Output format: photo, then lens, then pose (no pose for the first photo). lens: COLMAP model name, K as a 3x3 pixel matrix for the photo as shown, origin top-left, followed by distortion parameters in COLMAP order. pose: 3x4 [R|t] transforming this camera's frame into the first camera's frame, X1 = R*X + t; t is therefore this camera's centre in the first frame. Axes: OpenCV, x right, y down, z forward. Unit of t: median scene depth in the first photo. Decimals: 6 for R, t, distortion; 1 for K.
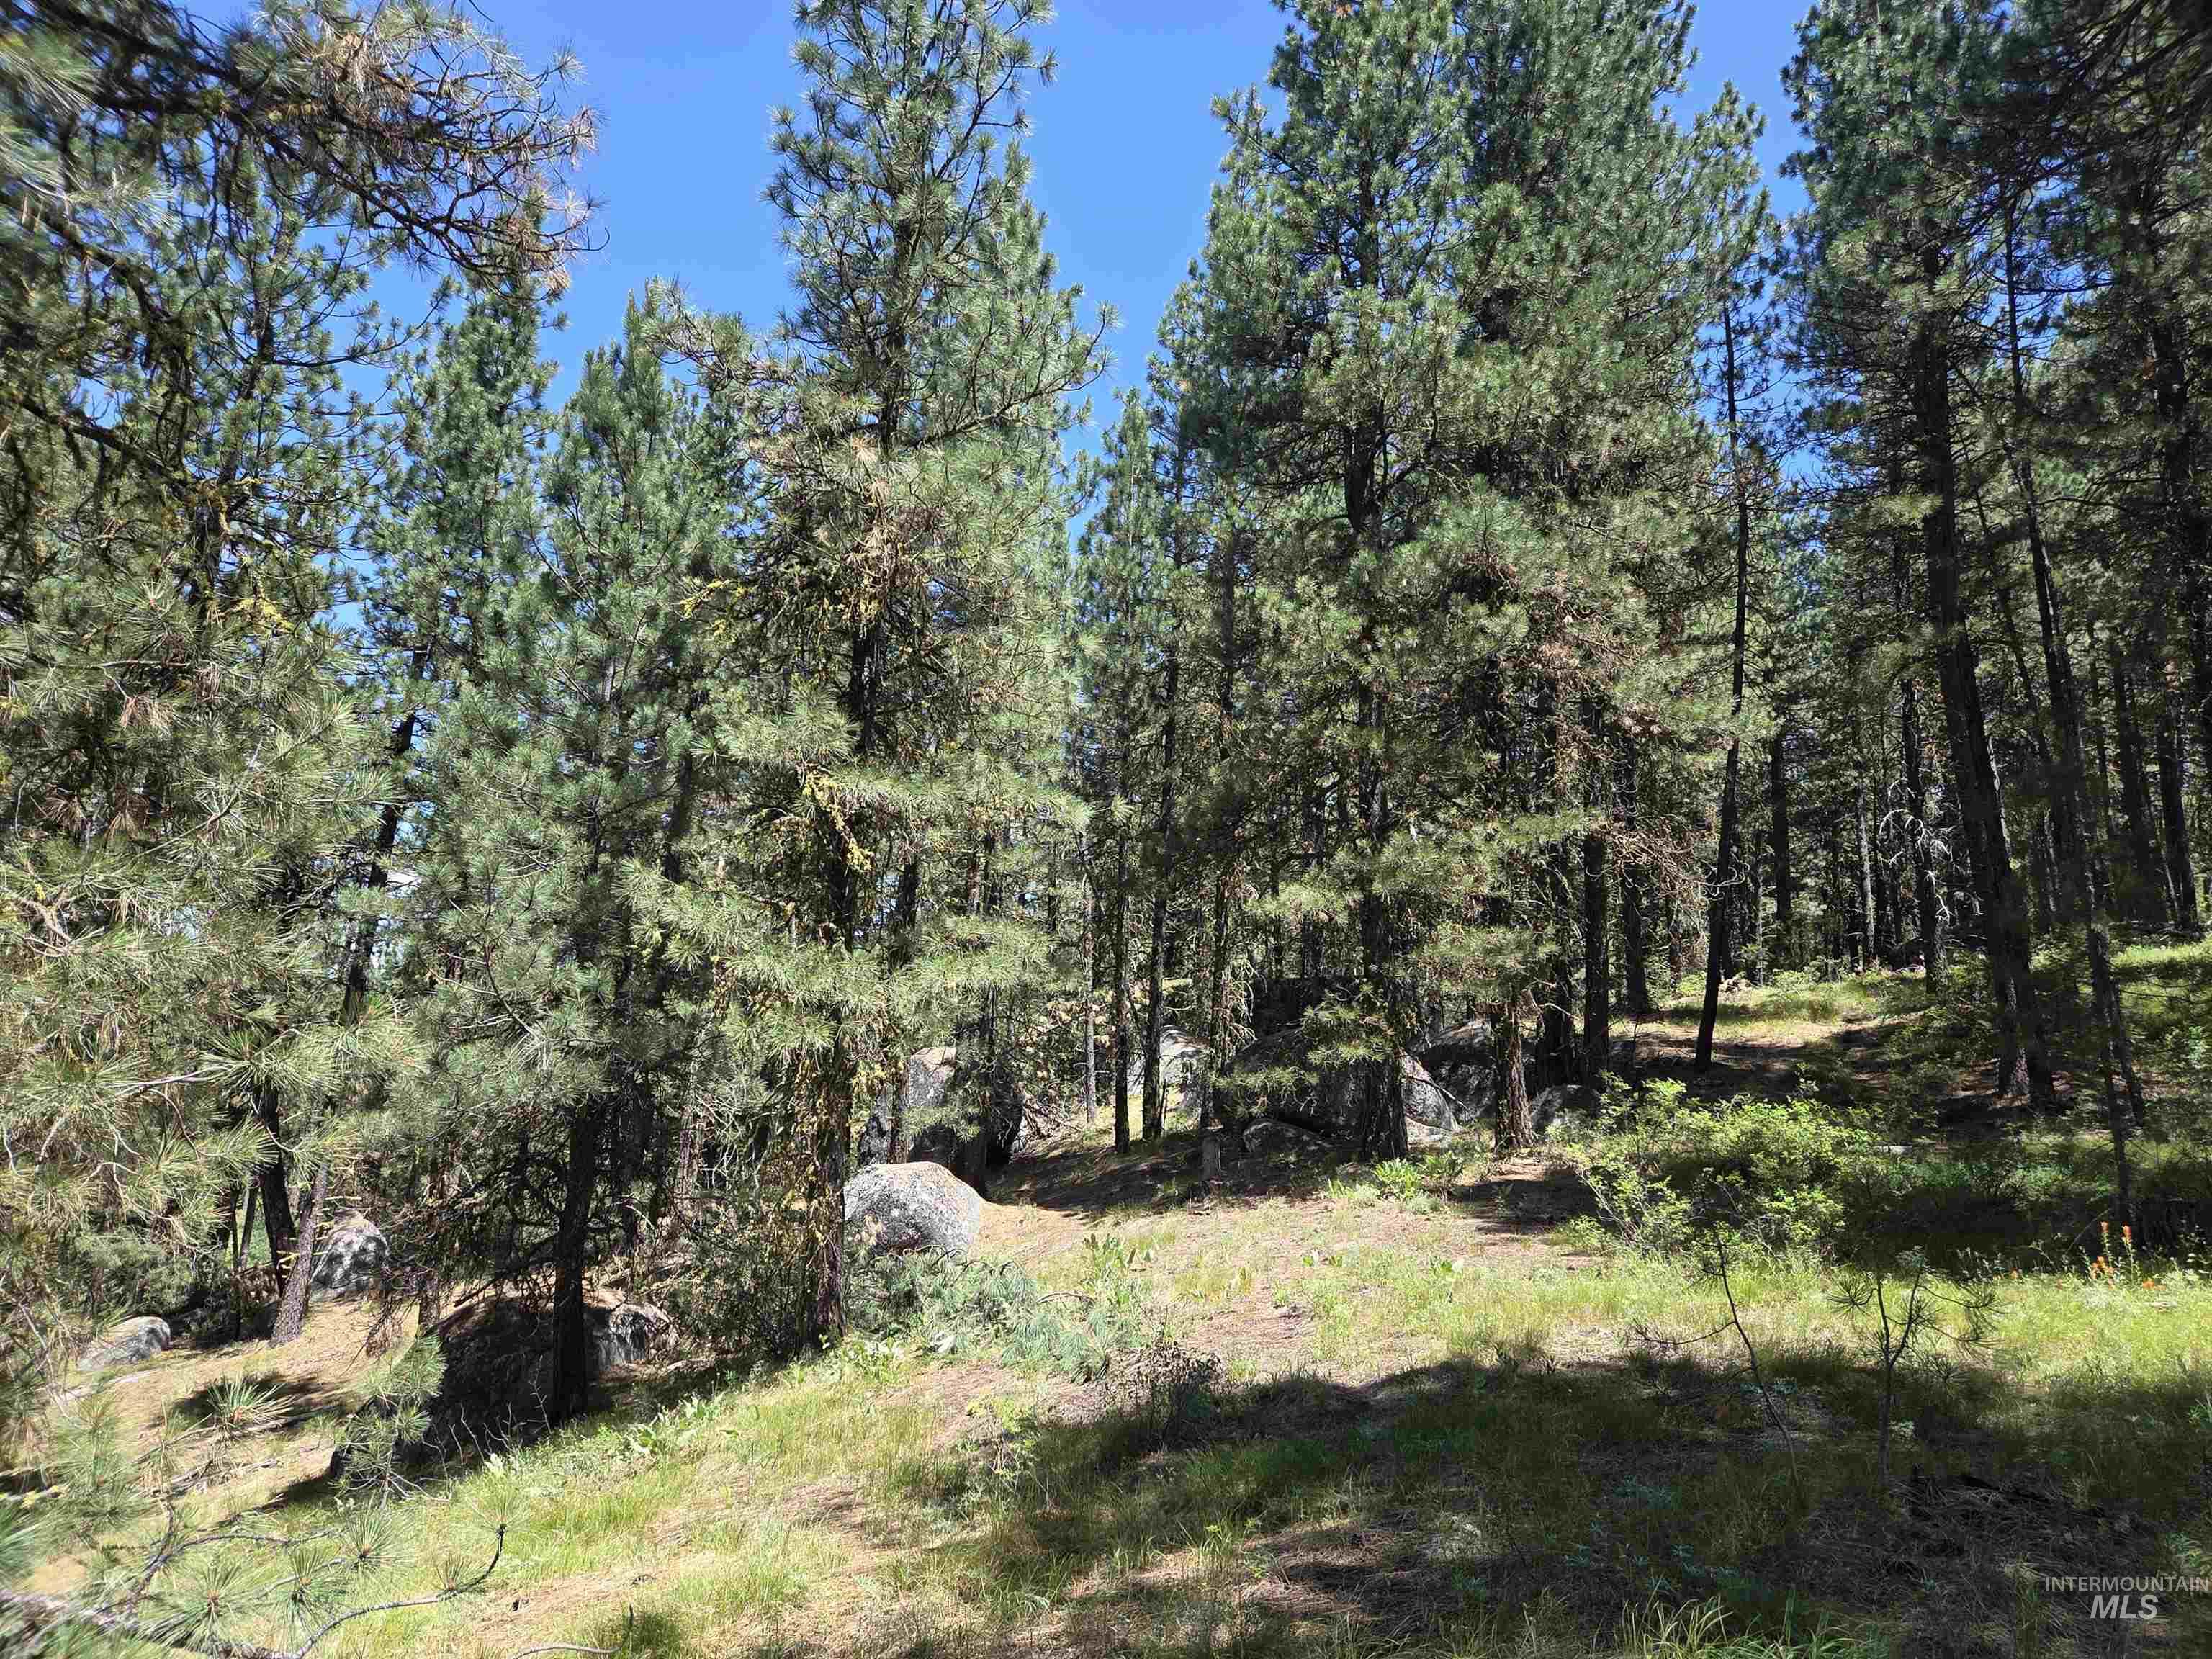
lens RADIAL K [[1576.0, 0, 1106.0], [0, 1576.0, 829.5], [0, 0, 1]] dist [0.065327, -0.001132]
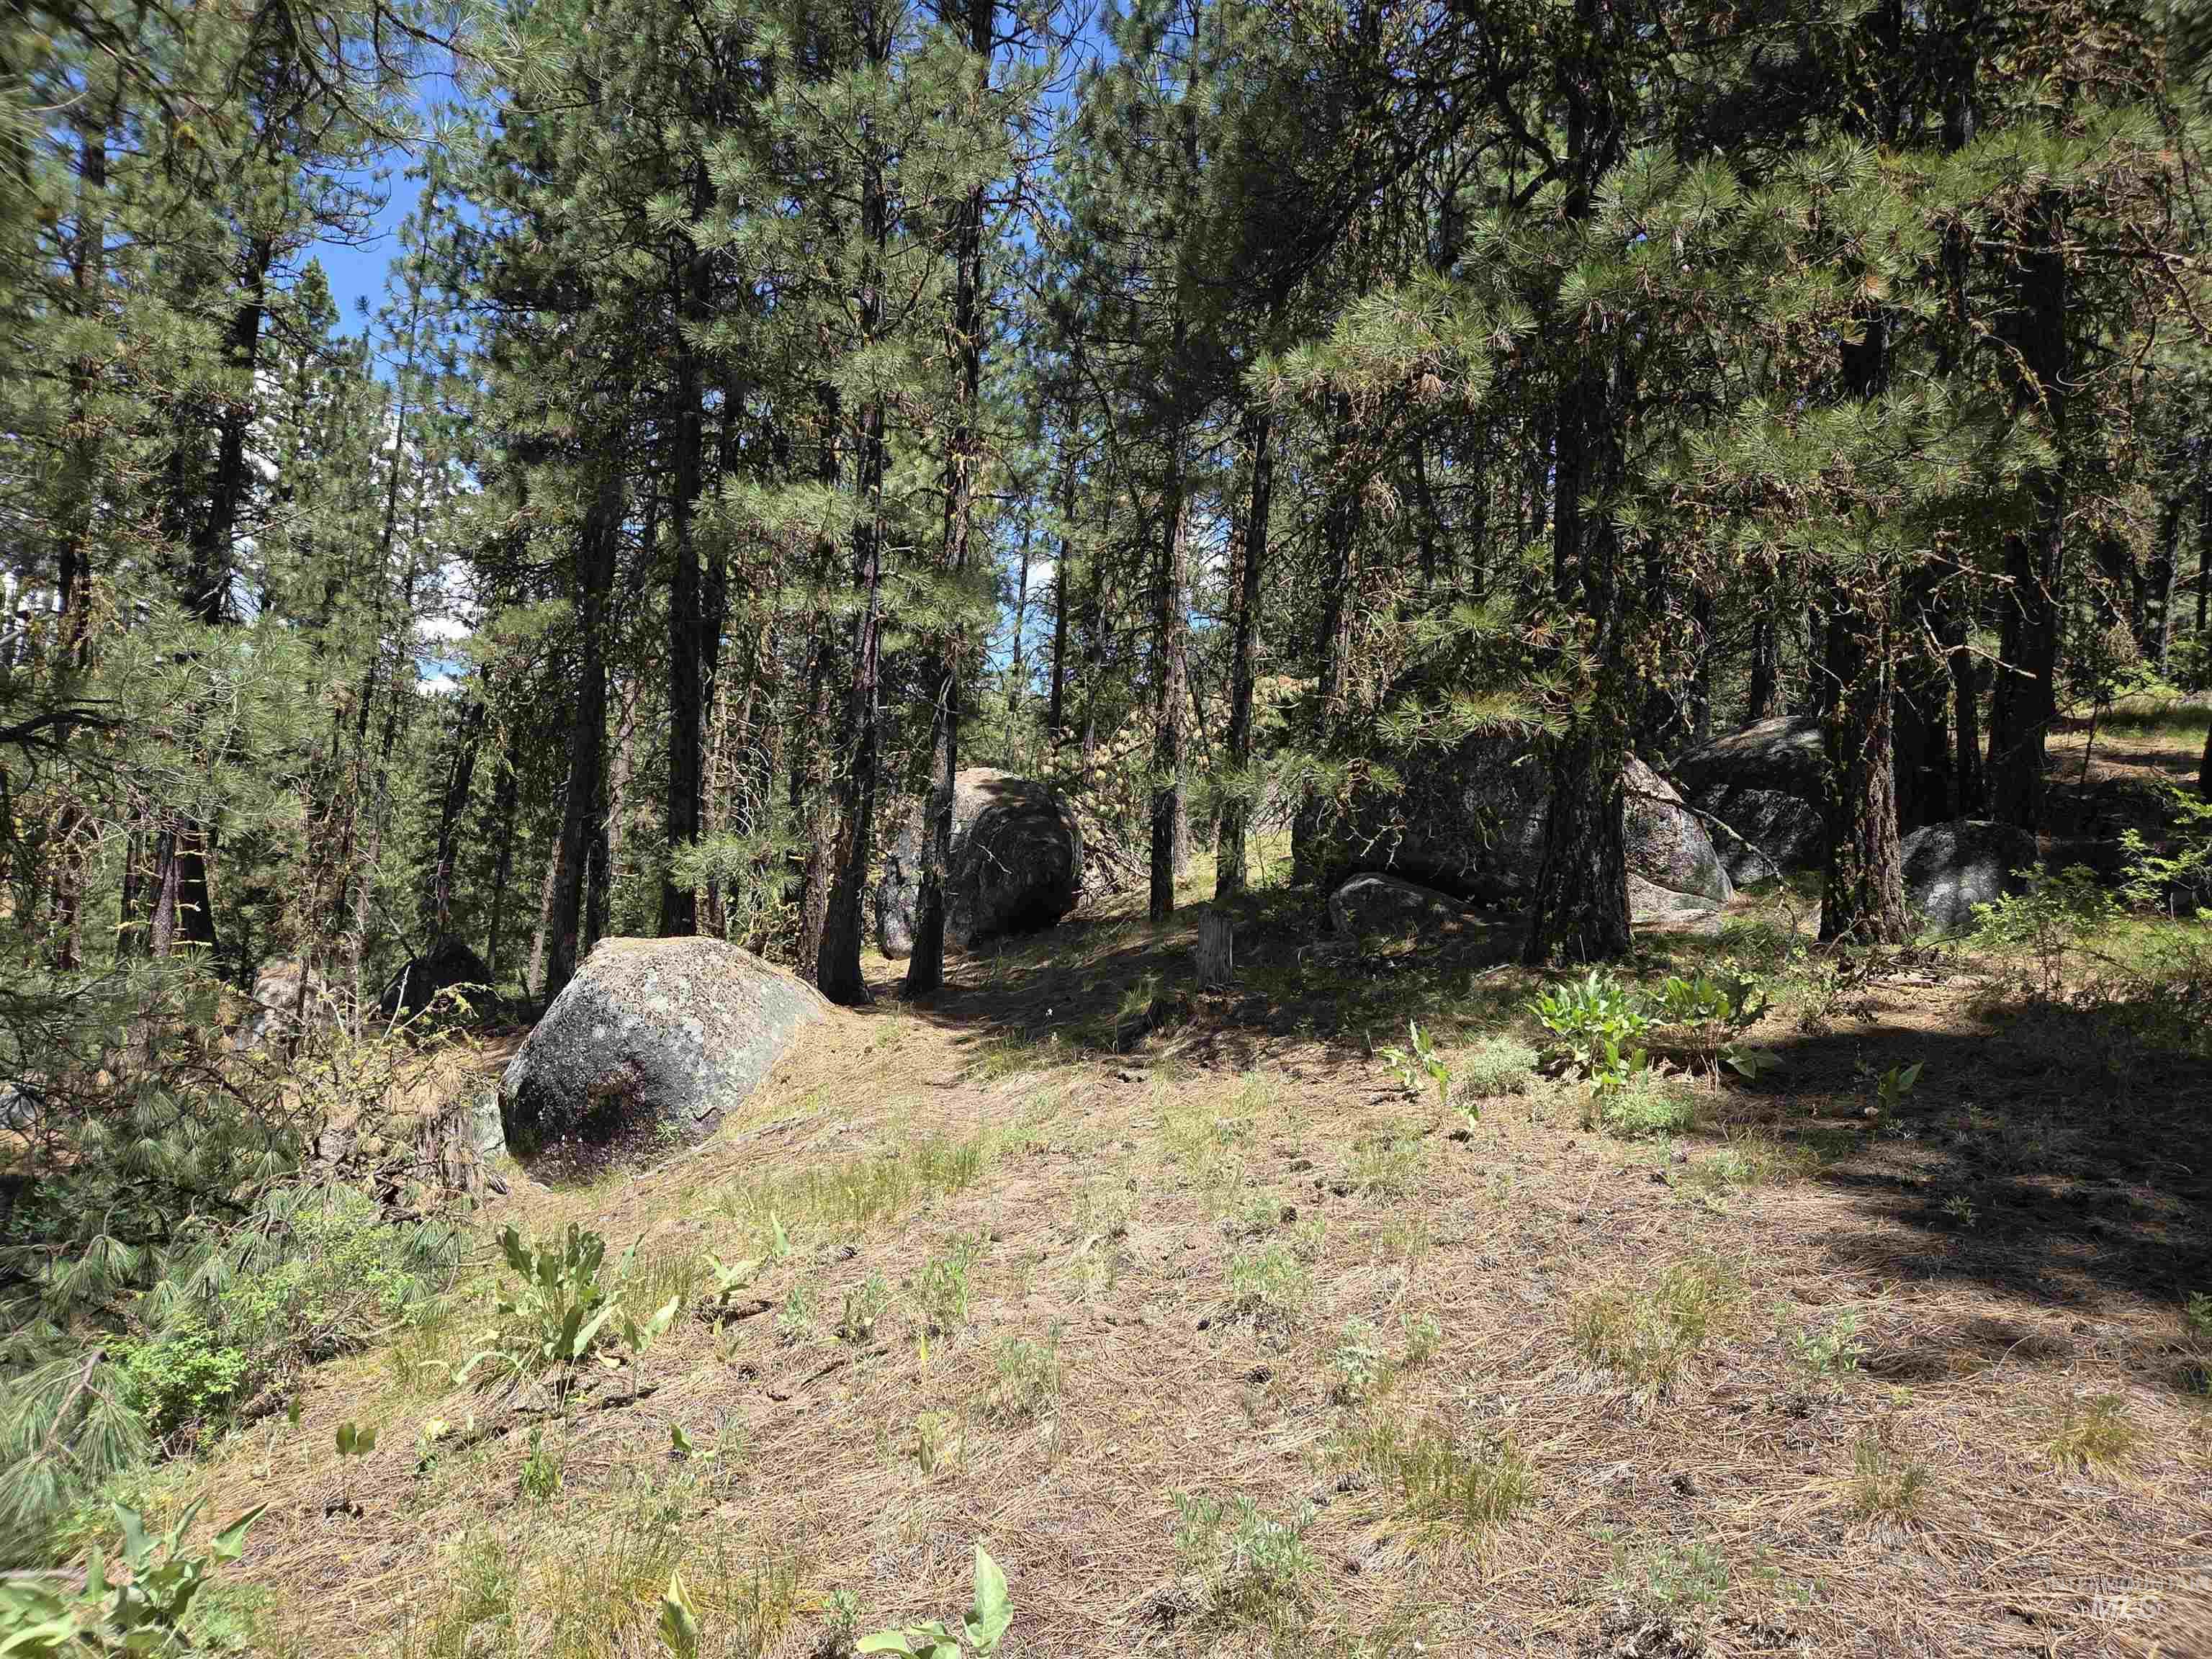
lens RADIAL K [[1610.7, 0, 1051.9], [0, 1610.7, 827.4], [0, 0, 1]] dist [0.072640, -0.001388]
pose [[0.985304, 0.017408, -0.169920, 0.075694], [0.009263, 0.987884, 0.154916, 0.067294], [0.170558, -0.154213, 0.973205, 0.370686]]
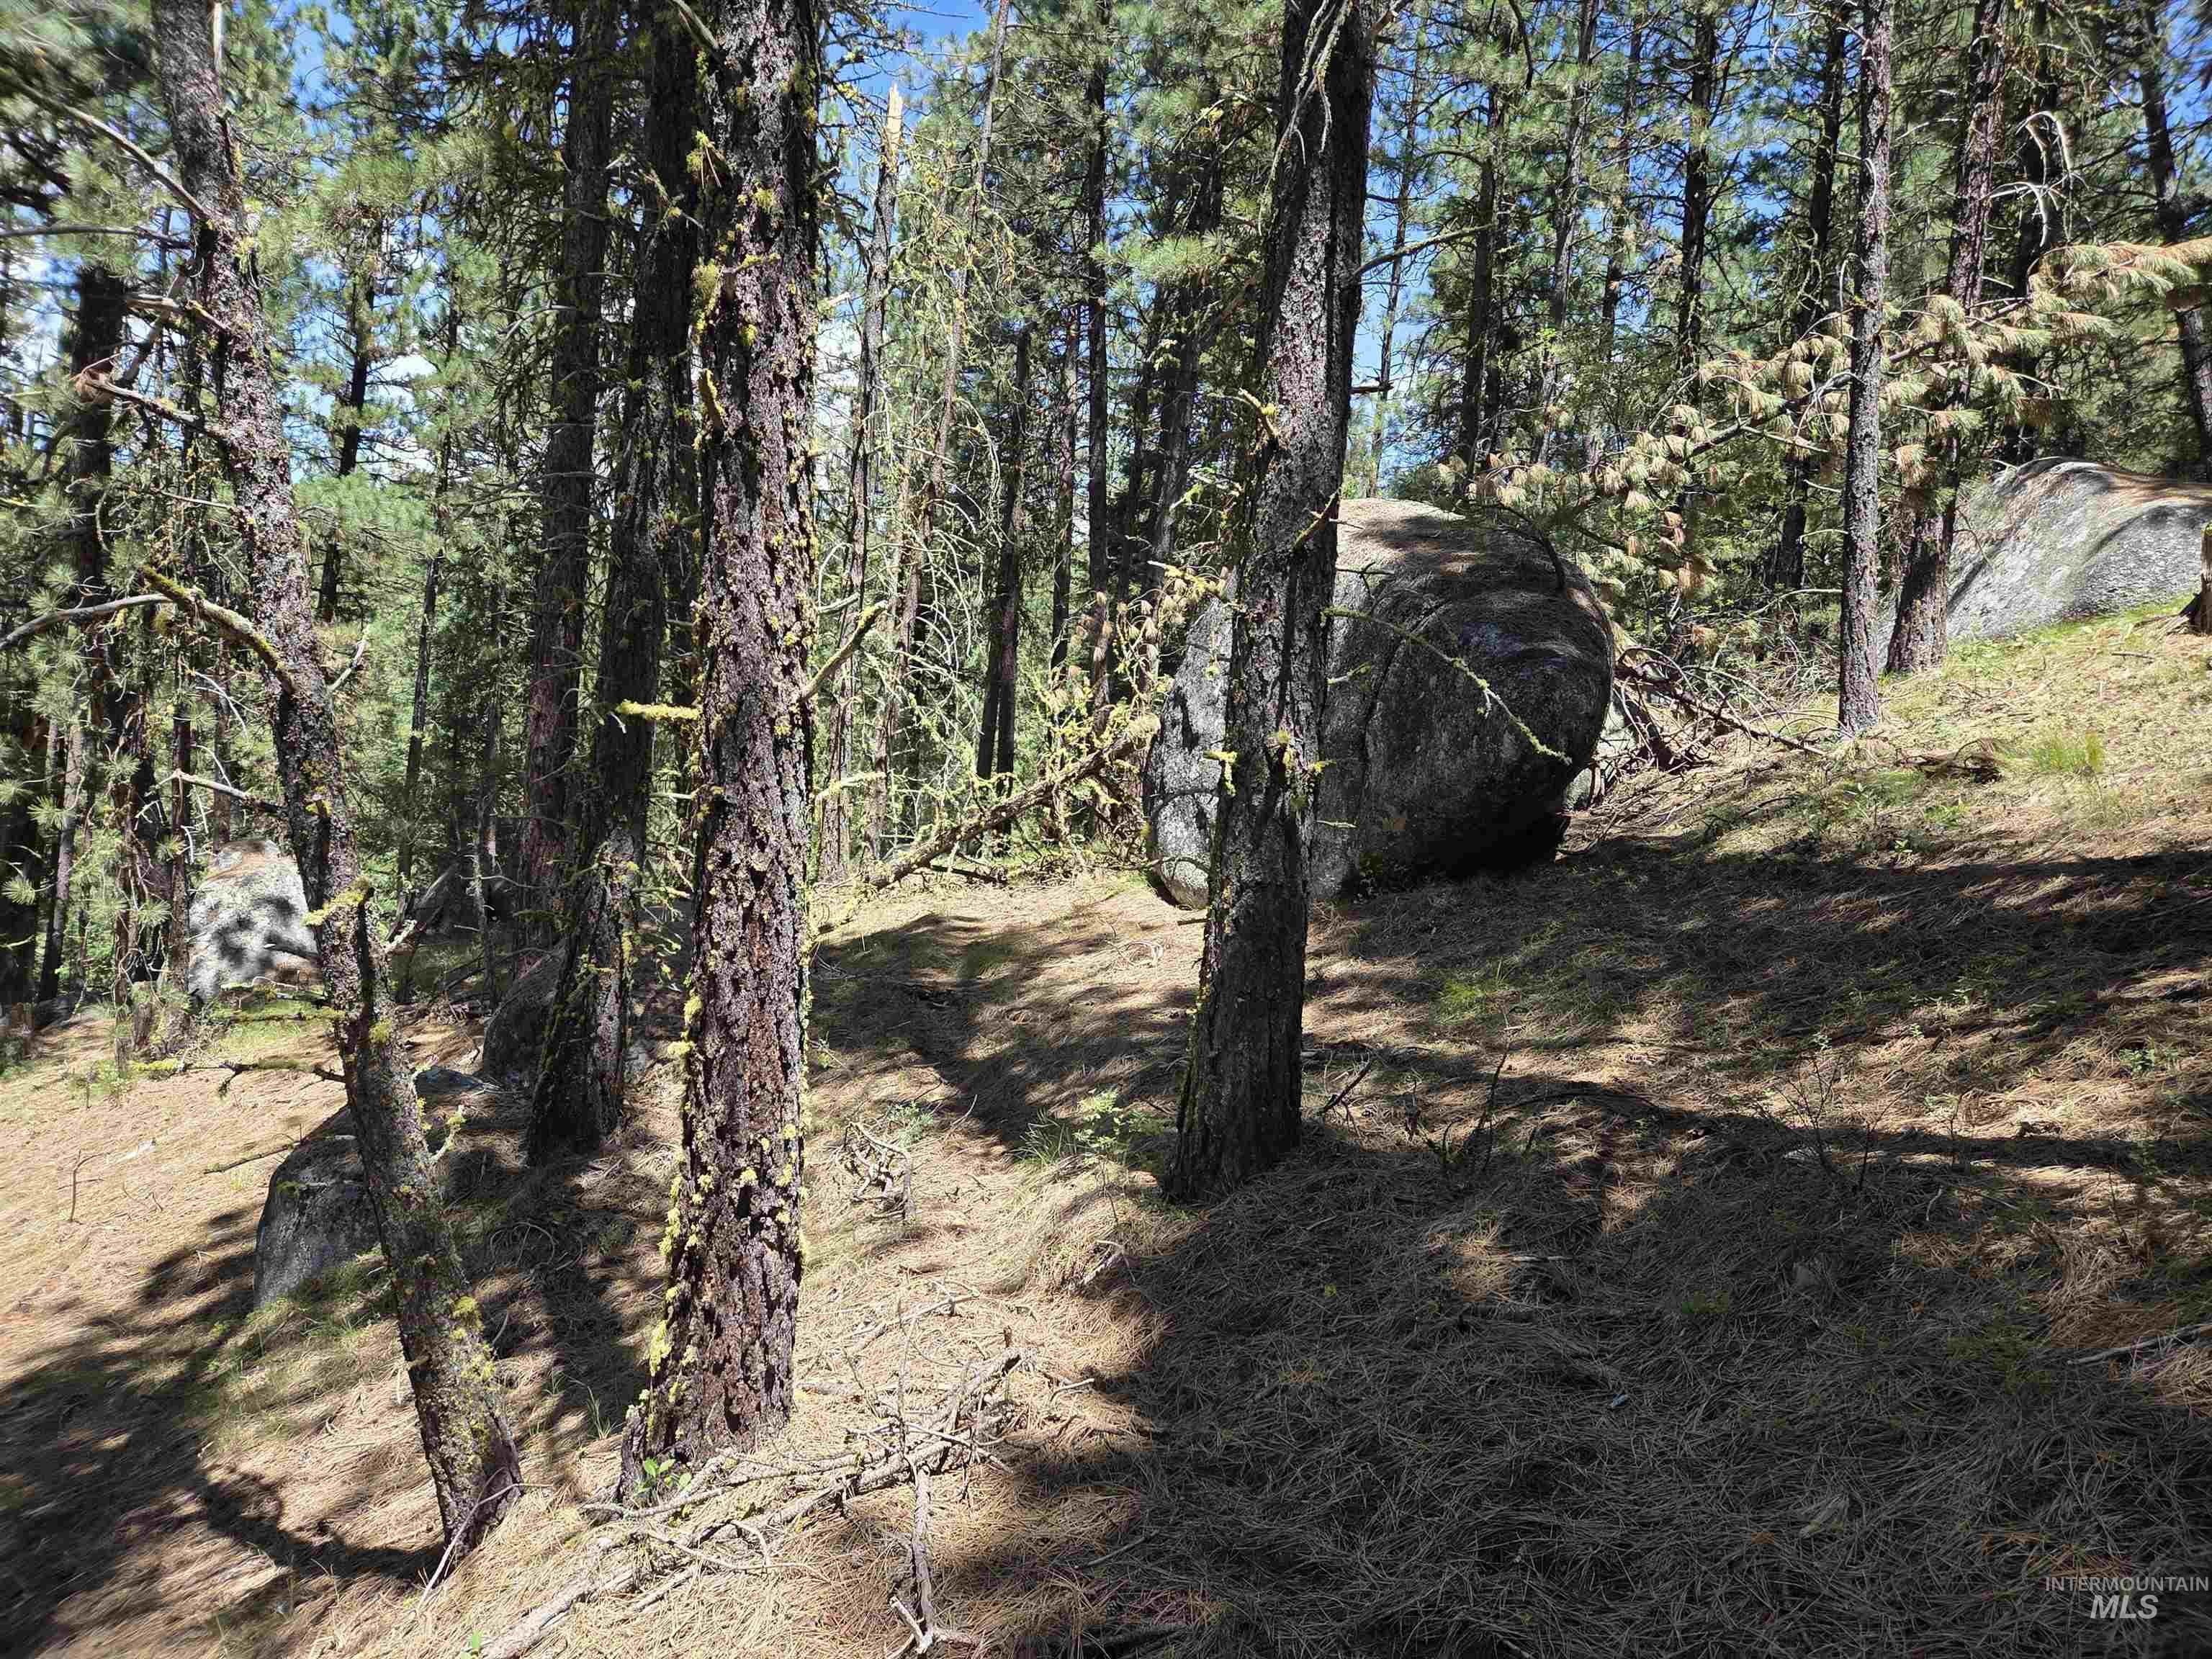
lens RADIAL K [[1610.7, 0, 1051.9], [0, 1610.7, 827.4], [0, 0, 1]] dist [0.072640, -0.001388]
pose [[0.933824, 0.048283, -0.354459, -0.053981], [0.046772, 0.965866, 0.254786, 0.155493], [0.354661, -0.254504, 0.899691, 0.872837]]
